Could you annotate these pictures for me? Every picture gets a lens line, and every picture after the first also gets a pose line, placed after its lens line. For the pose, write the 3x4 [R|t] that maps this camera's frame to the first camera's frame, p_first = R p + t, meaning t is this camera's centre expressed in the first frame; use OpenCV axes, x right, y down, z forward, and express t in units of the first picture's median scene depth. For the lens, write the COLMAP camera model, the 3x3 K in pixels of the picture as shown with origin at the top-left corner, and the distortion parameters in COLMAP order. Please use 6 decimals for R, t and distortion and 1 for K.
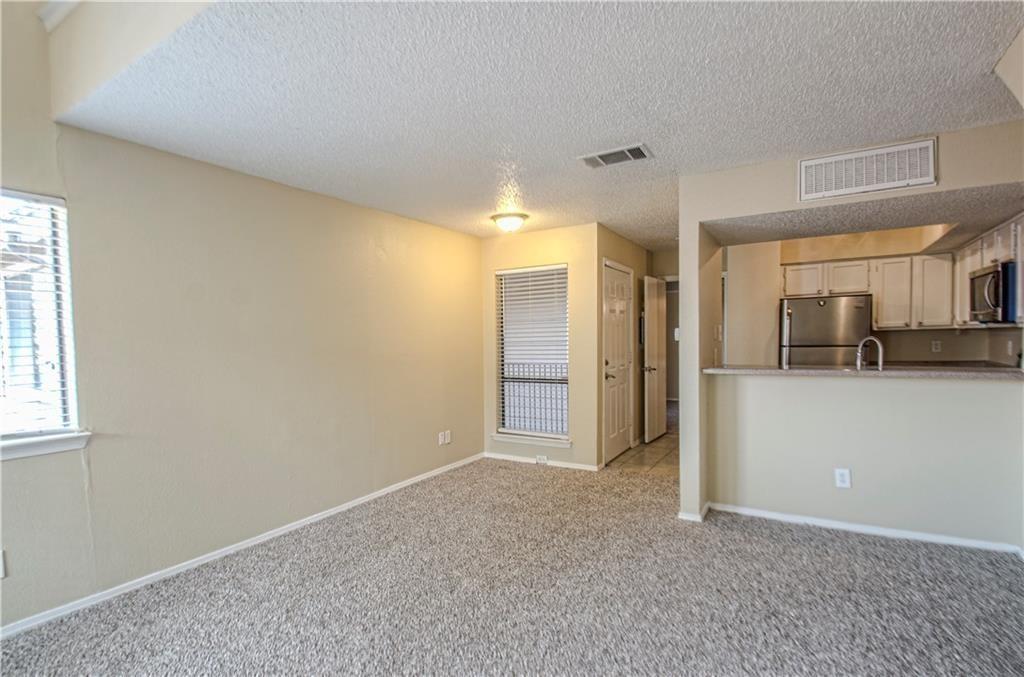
lens RADIAL K [[508.6, 0, 481.6], [0, 508.6, 360.1], [0, 0, 1]] dist [0.000131, -0.000479]
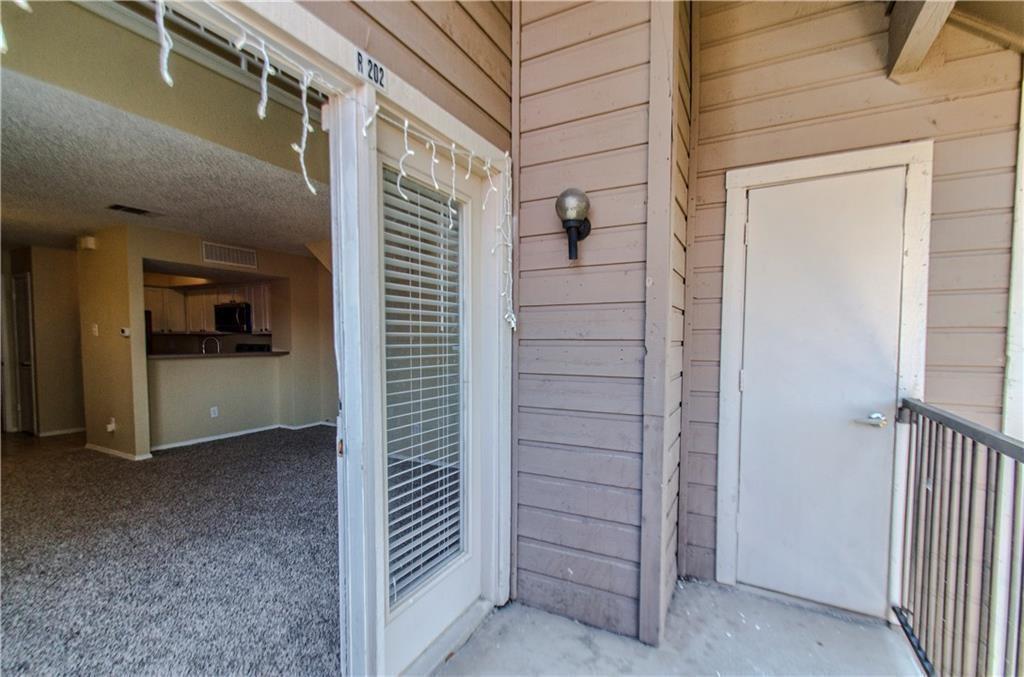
lens RADIAL K [[467.1, 0, 510.8], [0, 467.1, 363.4], [0, 0, 1]] dist [-0.001150, -0.000623]
pose [[-0.081711, -0.033633, 0.996088, -0.753300], [0.038912, 0.998561, 0.036909, 0.022703], [-0.995896, 0.041776, -0.080285, 0.032079]]
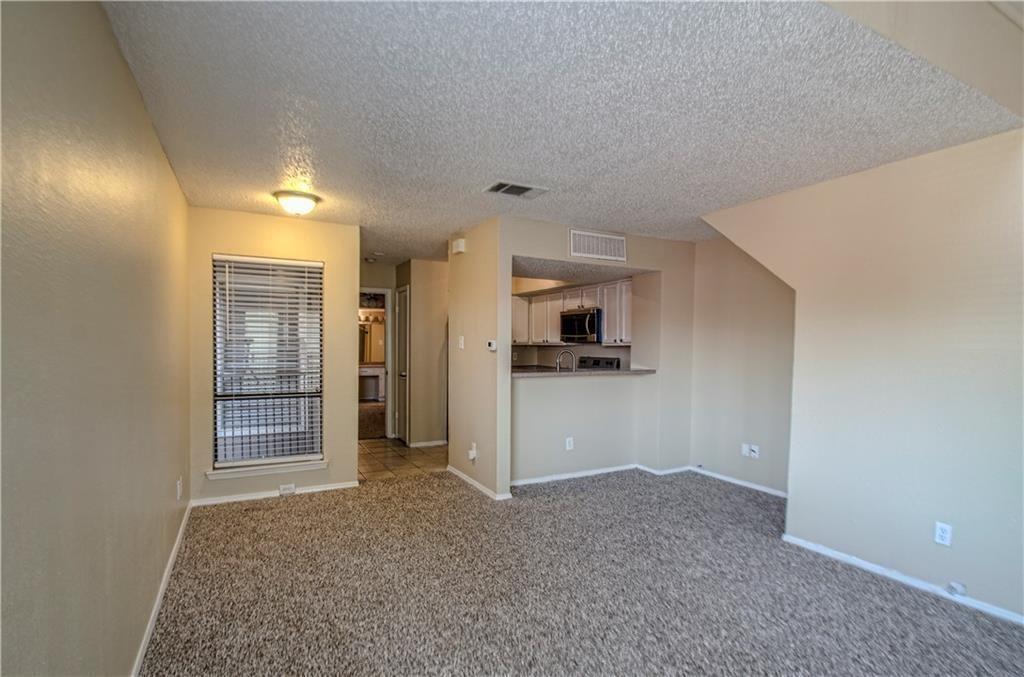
lens RADIAL K [[499.4, 0, 506.0], [0, 499.4, 363.6], [0, 0, 1]] dist [-0.003131, -0.009848]
pose [[0.488530, -0.010592, 0.872483, -0.464373], [0.019209, 0.999815, 0.001382, -0.006875], [-0.872335, 0.016085, 0.488643, 0.306281]]
